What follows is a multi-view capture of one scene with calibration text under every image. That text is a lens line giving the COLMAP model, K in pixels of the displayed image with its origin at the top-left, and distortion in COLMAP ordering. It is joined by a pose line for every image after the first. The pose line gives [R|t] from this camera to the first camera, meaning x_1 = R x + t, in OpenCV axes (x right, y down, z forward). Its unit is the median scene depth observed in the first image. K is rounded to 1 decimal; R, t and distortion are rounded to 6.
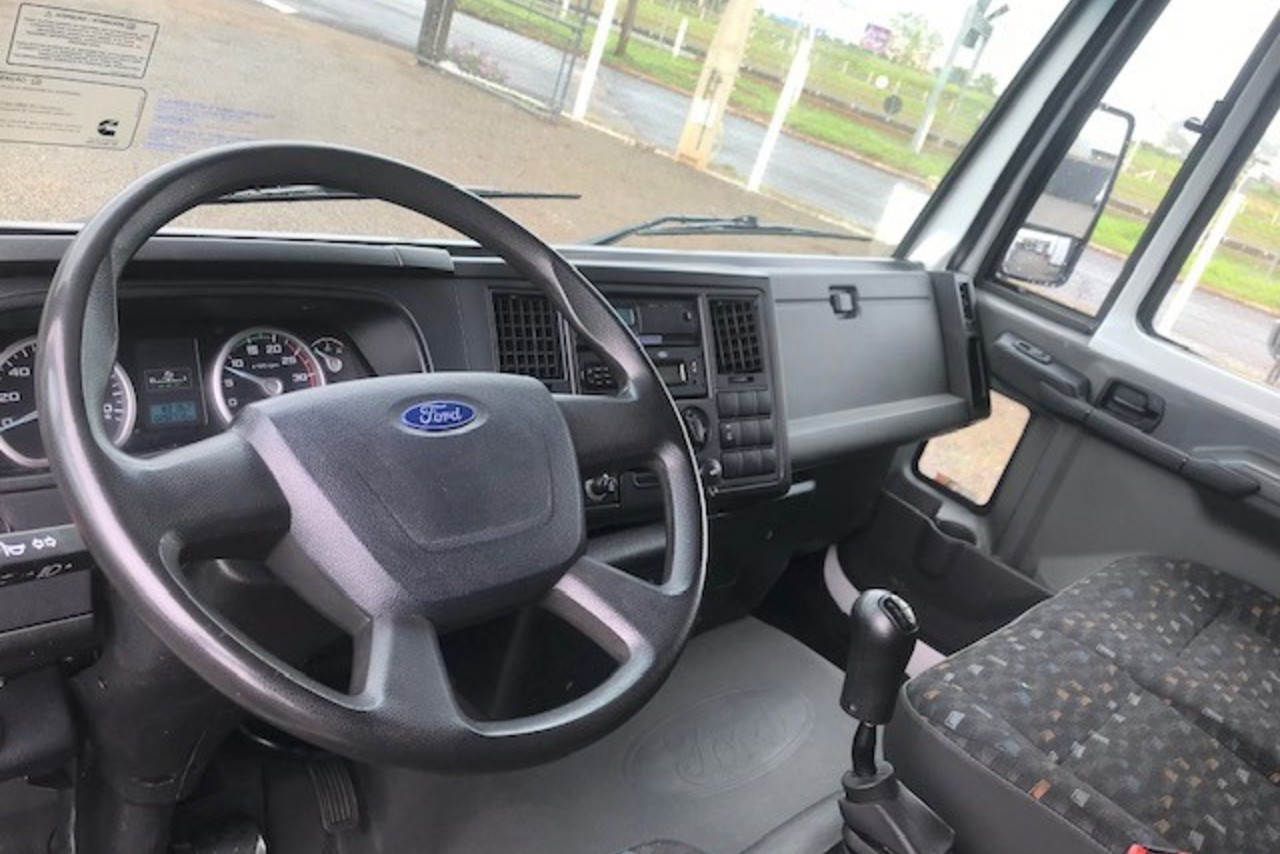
lens RADIAL K [[1036.5, 0, 638.3], [0, 1036.5, 407.4], [0, 0, 1]] dist [0.030580, -0.000168]
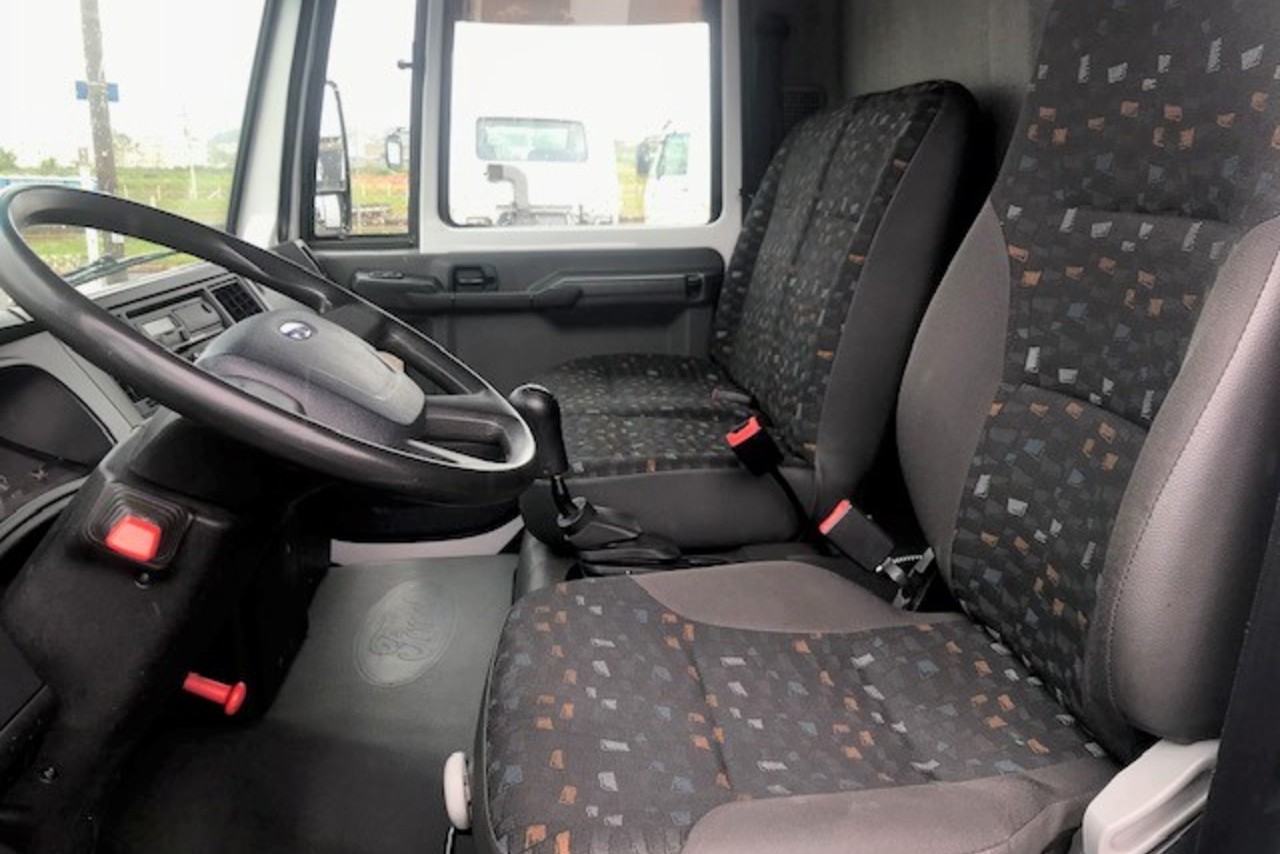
lens RADIAL K [[1036.5, 0, 638.3], [0, 1036.5, 407.4], [0, 0, 1]] dist [0.030580, -0.000168]
pose [[0.634695, -0.450004, 0.628219, -0.268096], [0.464426, 0.871883, 0.155331, 0.030251], [-0.617633, 0.193173, 0.762374, -0.063362]]
